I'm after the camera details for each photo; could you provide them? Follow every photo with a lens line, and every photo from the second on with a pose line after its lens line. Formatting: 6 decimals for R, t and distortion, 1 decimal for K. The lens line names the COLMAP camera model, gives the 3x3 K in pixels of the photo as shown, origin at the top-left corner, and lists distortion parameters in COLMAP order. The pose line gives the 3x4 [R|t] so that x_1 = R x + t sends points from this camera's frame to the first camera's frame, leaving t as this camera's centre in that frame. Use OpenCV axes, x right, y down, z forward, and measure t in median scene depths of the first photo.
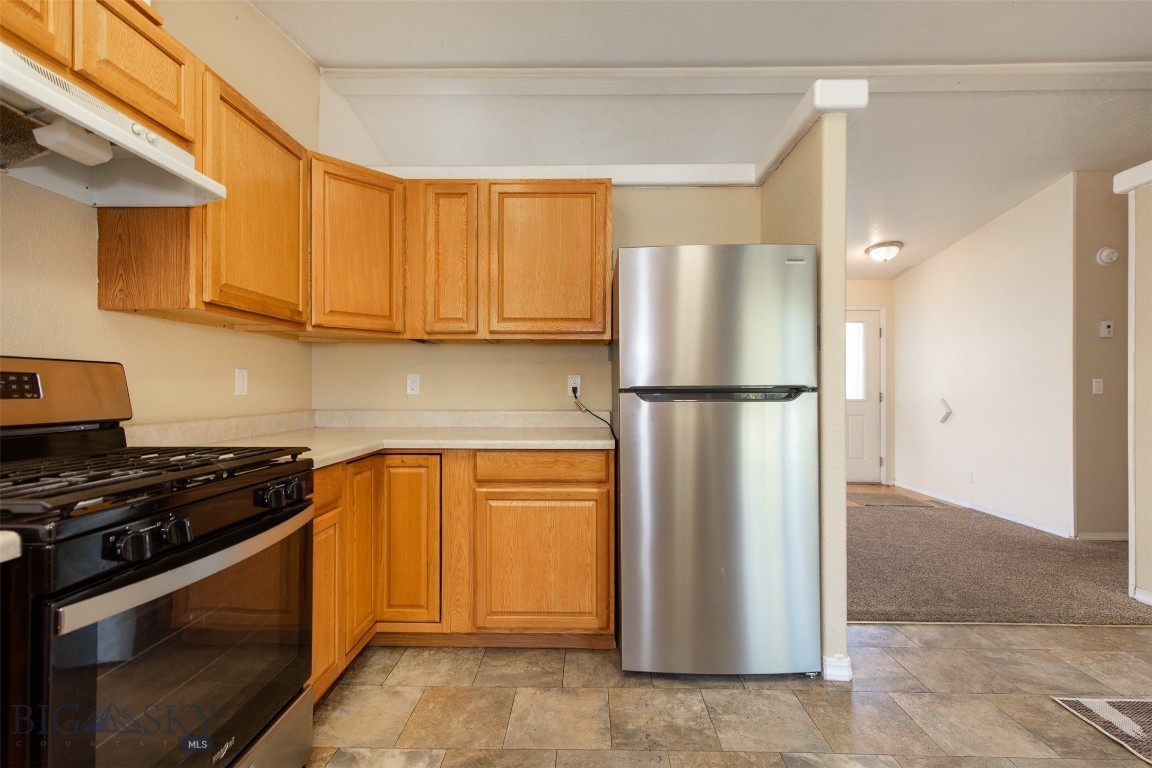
lens RADIAL K [[517.6, 0, 575.3], [0, 517.6, 387.5], [0, 0, 1]] dist [0.002321, 0.000832]
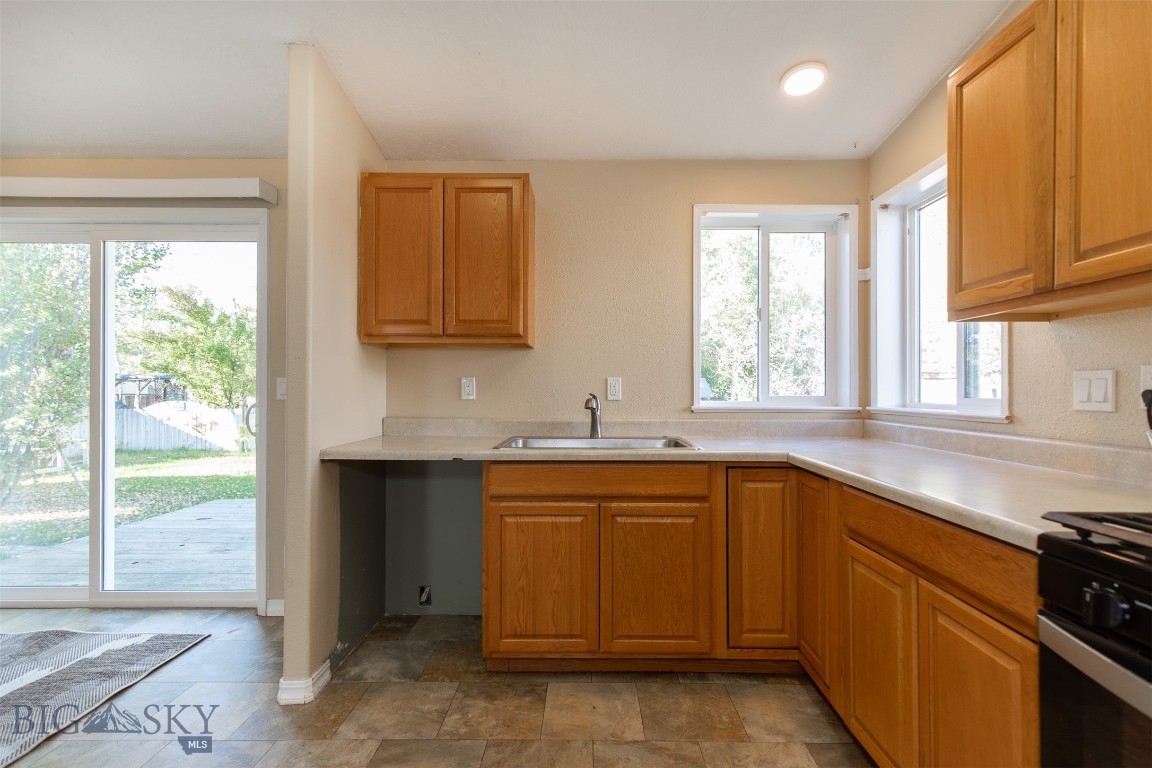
lens RADIAL K [[517.6, 0, 575.3], [0, 517.6, 387.5], [0, 0, 1]] dist [0.002321, 0.000832]
pose [[-0.999948, -0.004194, -0.009323, 0.005303], [-0.004143, 0.999976, -0.005546, -0.002522], [0.009346, -0.005507, -0.999941, 0.617420]]
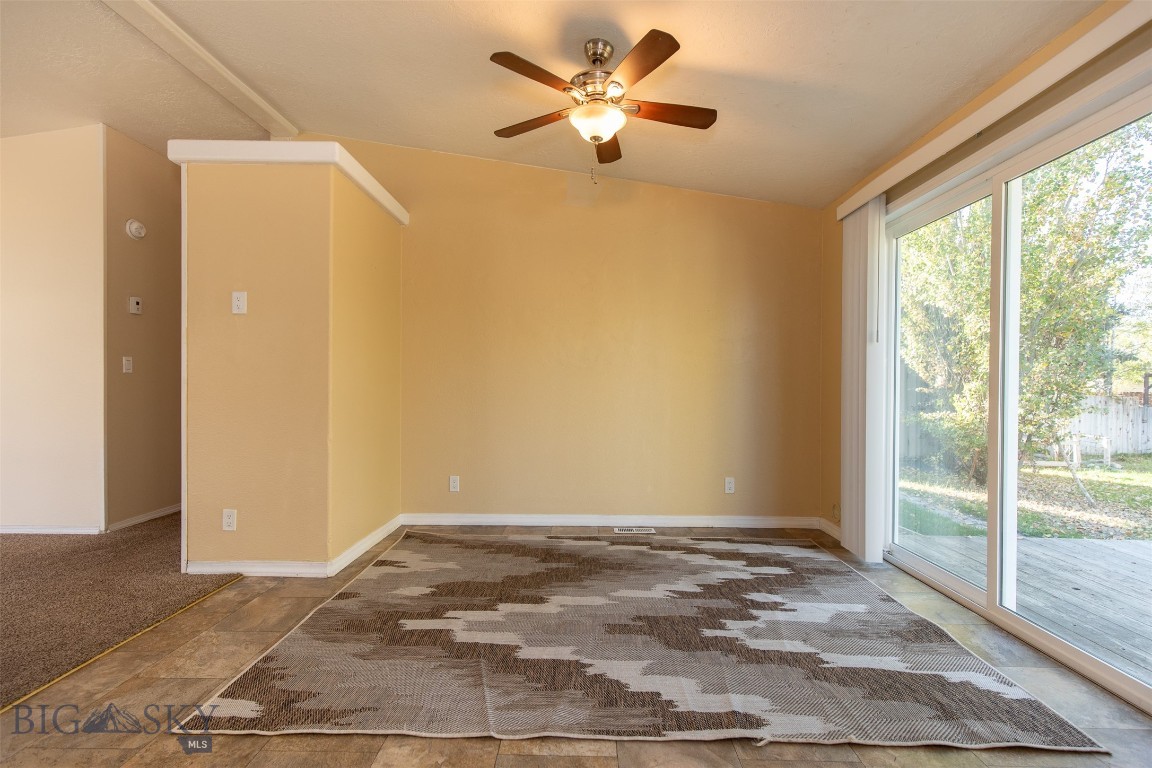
lens RADIAL K [[517.6, 0, 575.3], [0, 517.6, 387.5], [0, 0, 1]] dist [0.002321, 0.000832]
pose [[-0.006444, -0.010913, 0.999920, 0.084846], [-0.007536, 0.999913, 0.010865, 0.035468], [-0.999951, -0.007465, -0.006526, 0.293628]]
